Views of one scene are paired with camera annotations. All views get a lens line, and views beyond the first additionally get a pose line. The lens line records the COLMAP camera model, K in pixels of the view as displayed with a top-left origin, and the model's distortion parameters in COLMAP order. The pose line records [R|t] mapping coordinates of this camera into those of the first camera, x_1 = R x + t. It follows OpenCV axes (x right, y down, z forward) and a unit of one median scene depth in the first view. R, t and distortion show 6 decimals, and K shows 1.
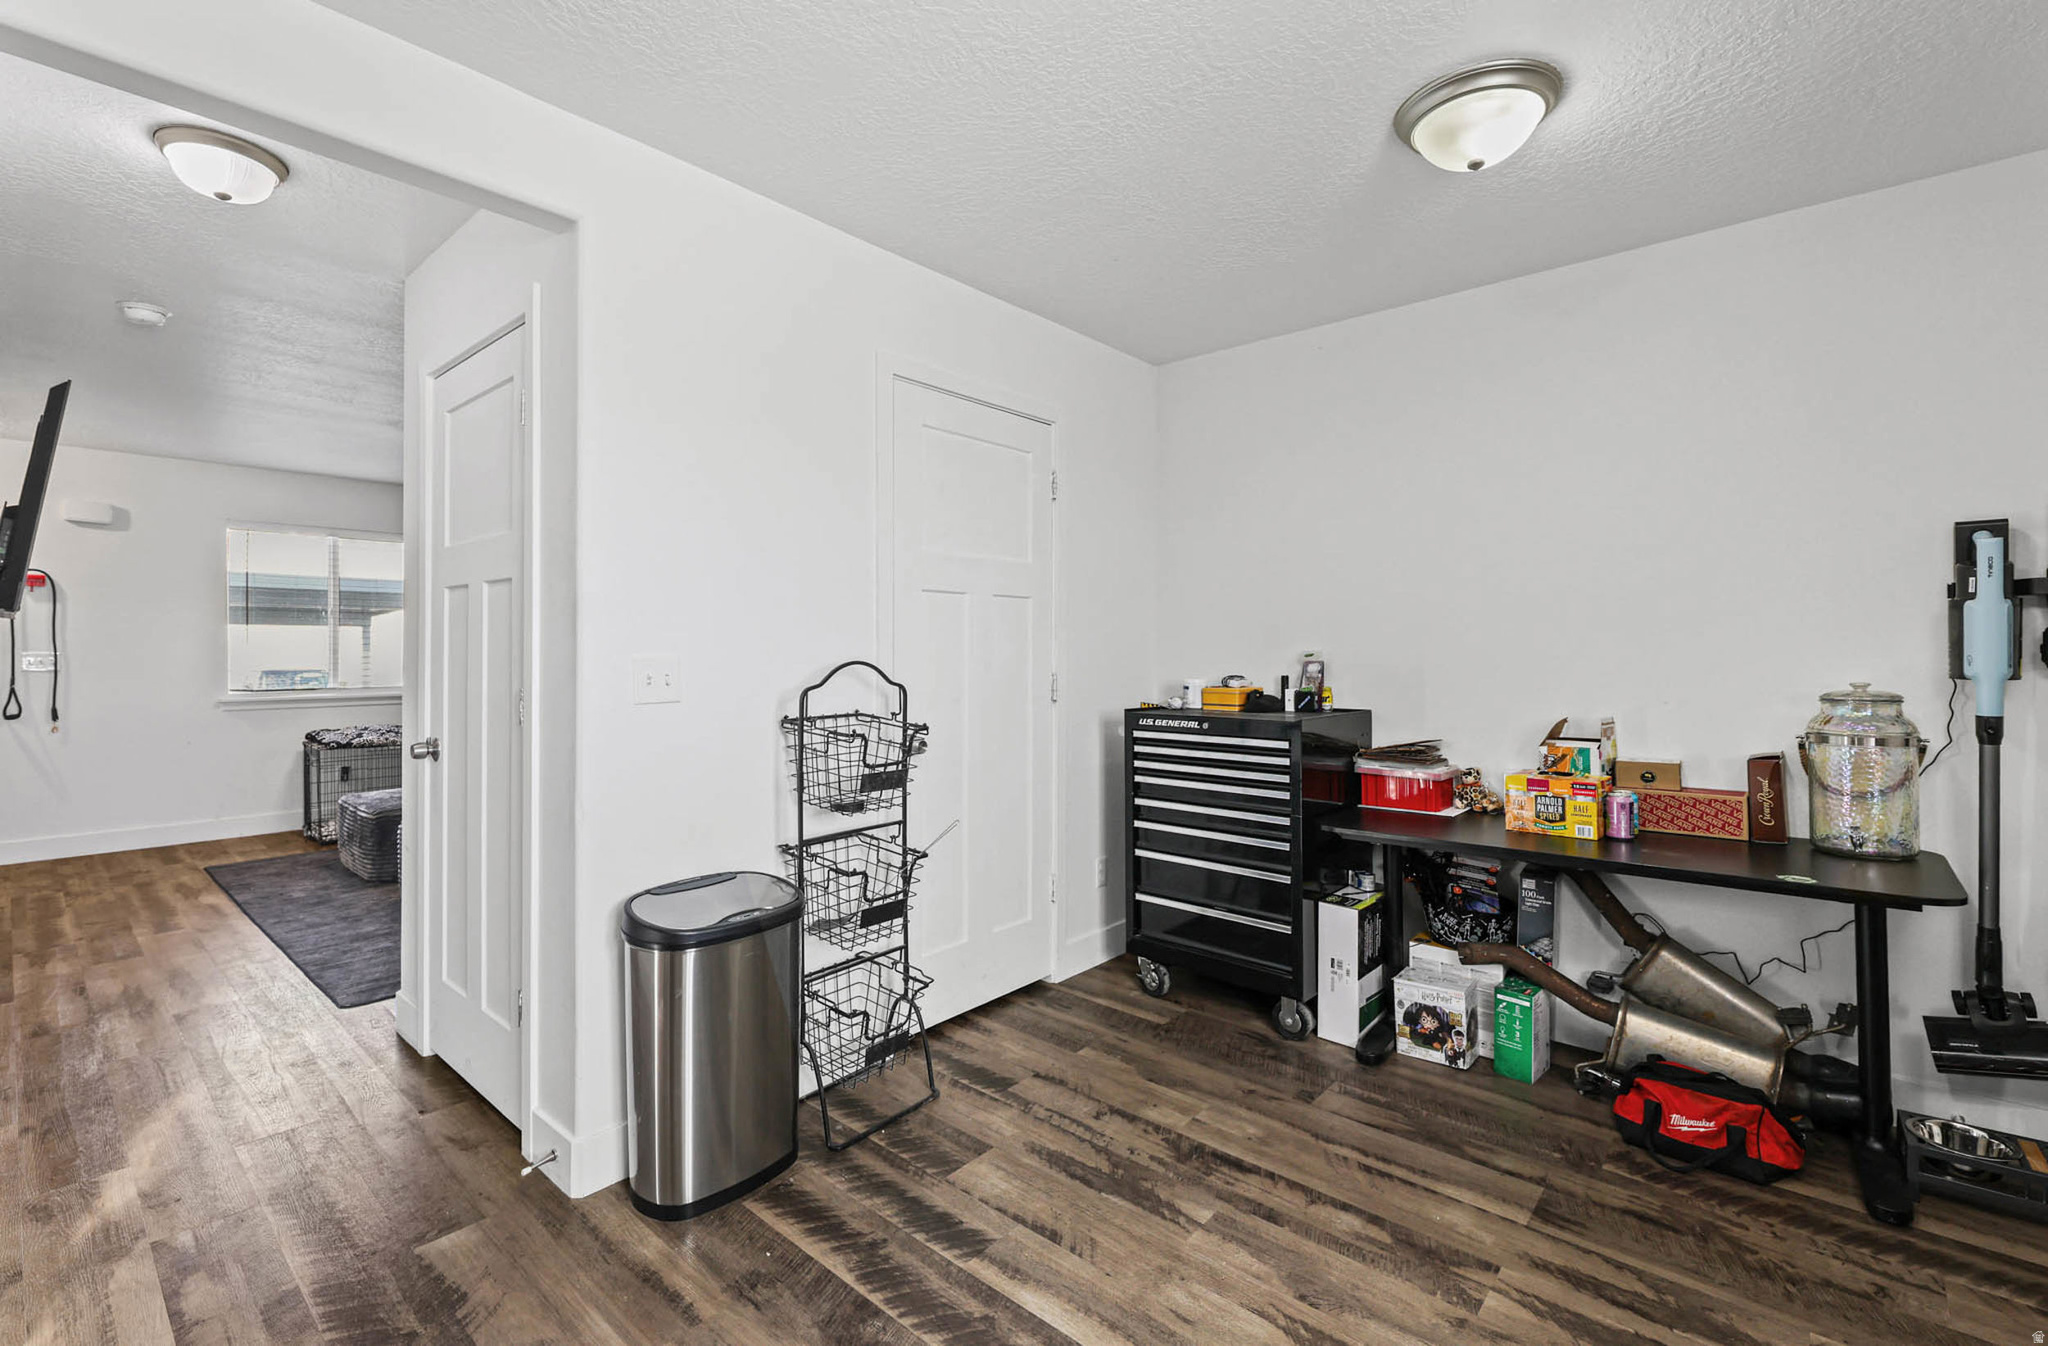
lens RADIAL K [[878.0, 0, 1038.1], [0, 878.0, 651.3], [0, 0, 1]] dist [-0.000565, -0.001678]
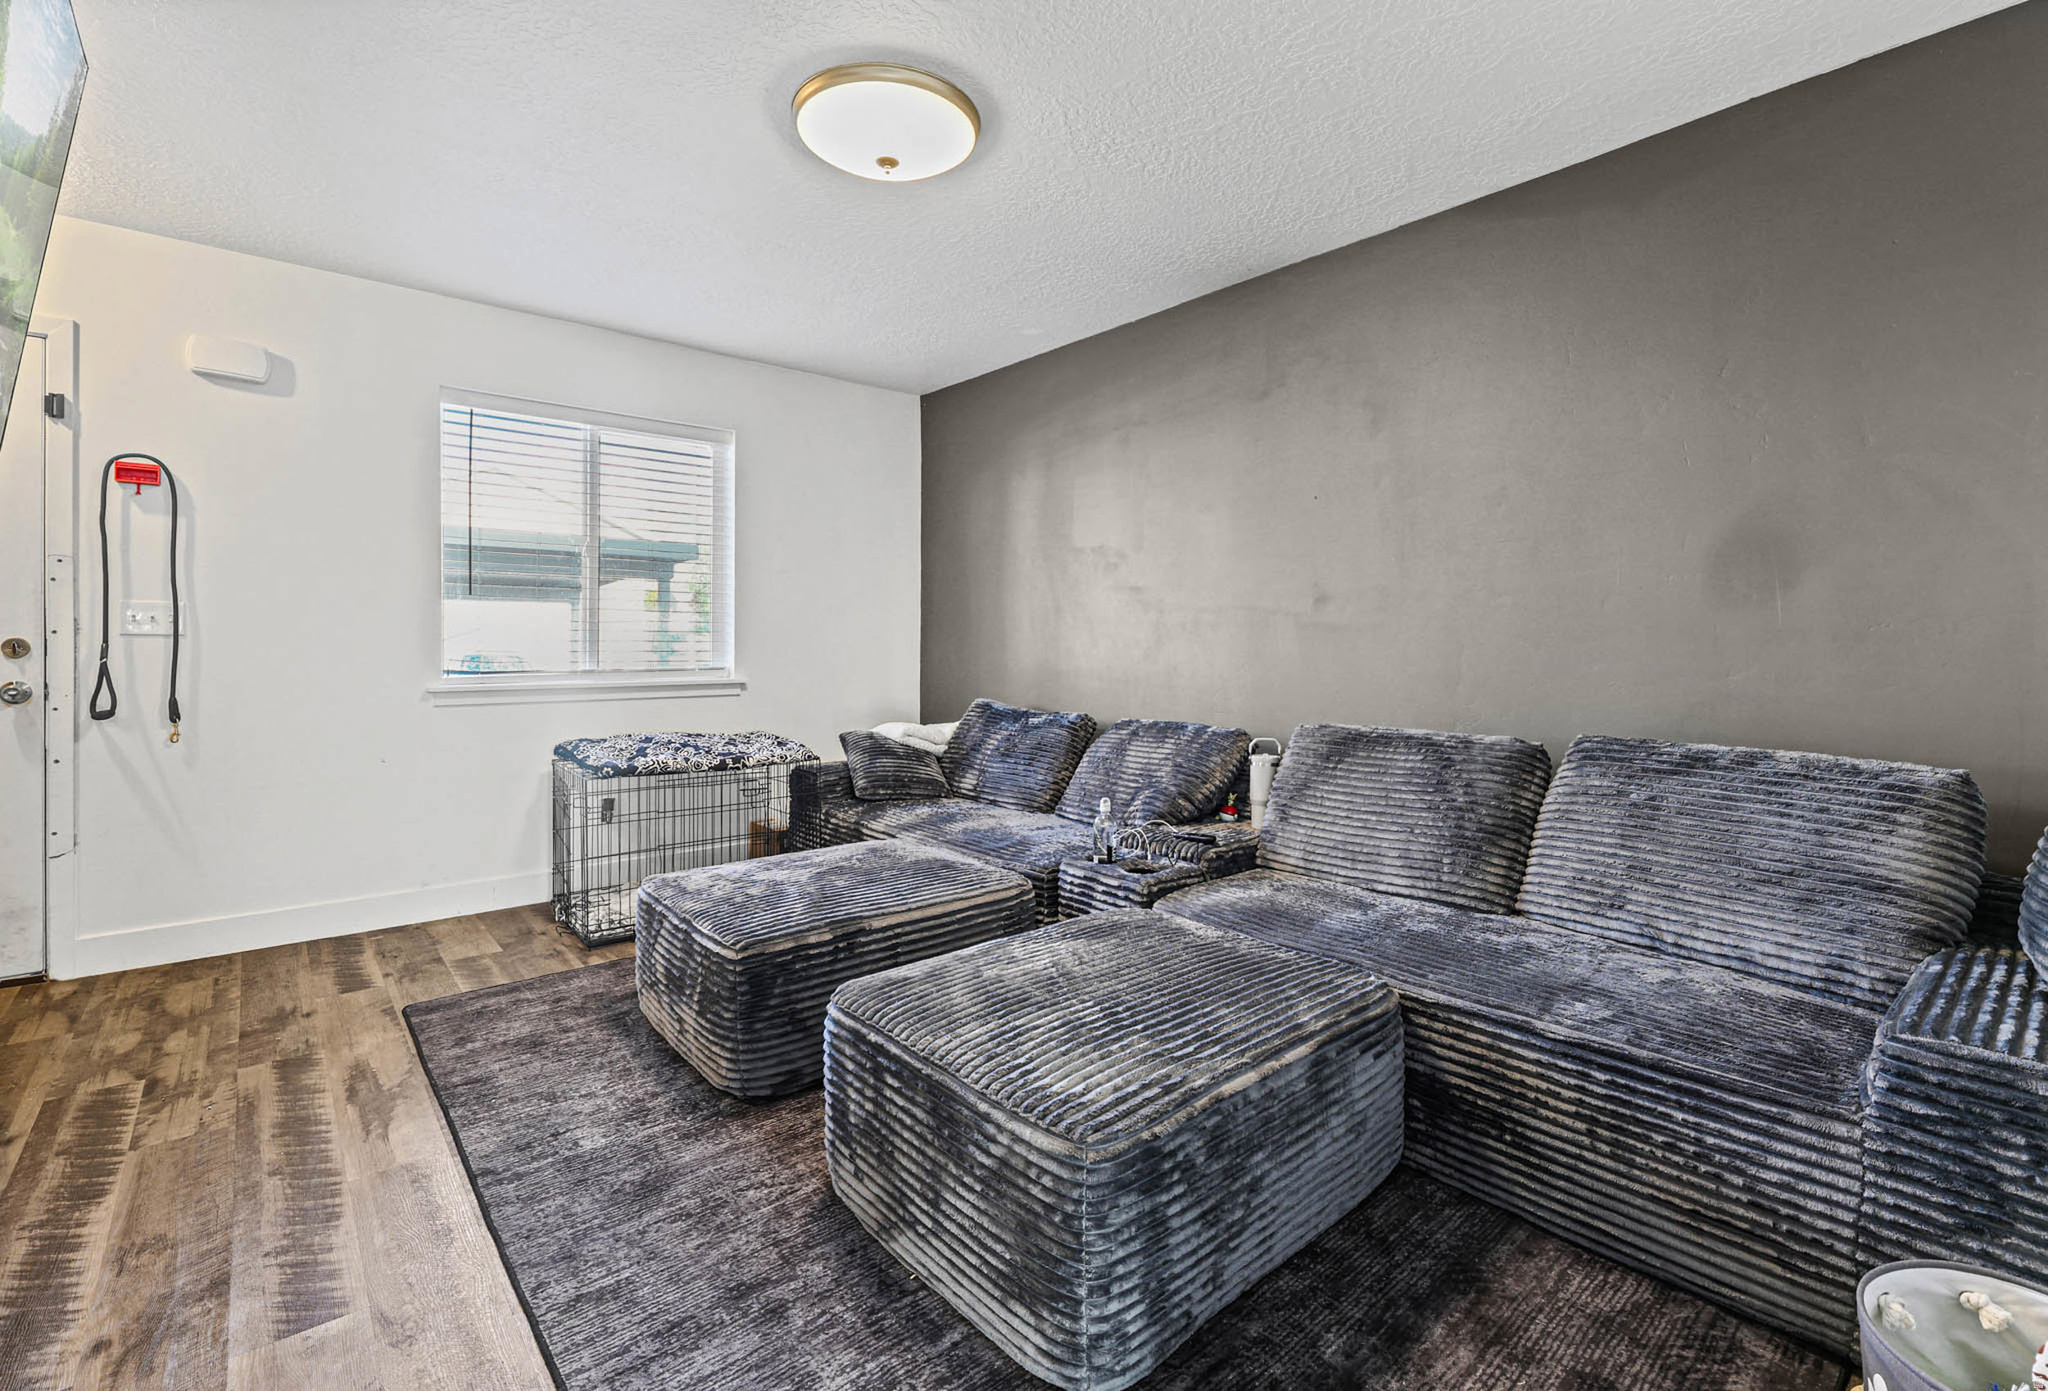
lens RADIAL K [[891.5, 0, 1025.3], [0, 891.5, 654.1], [0, 0, 1]] dist [-0.000811, -0.000104]
pose [[0.985897, 0.001044, -0.167349, -0.483009], [-0.001029, 0.999999, 0.000180, 0.034120], [0.167349, -0.000005, 0.985898, 0.522163]]
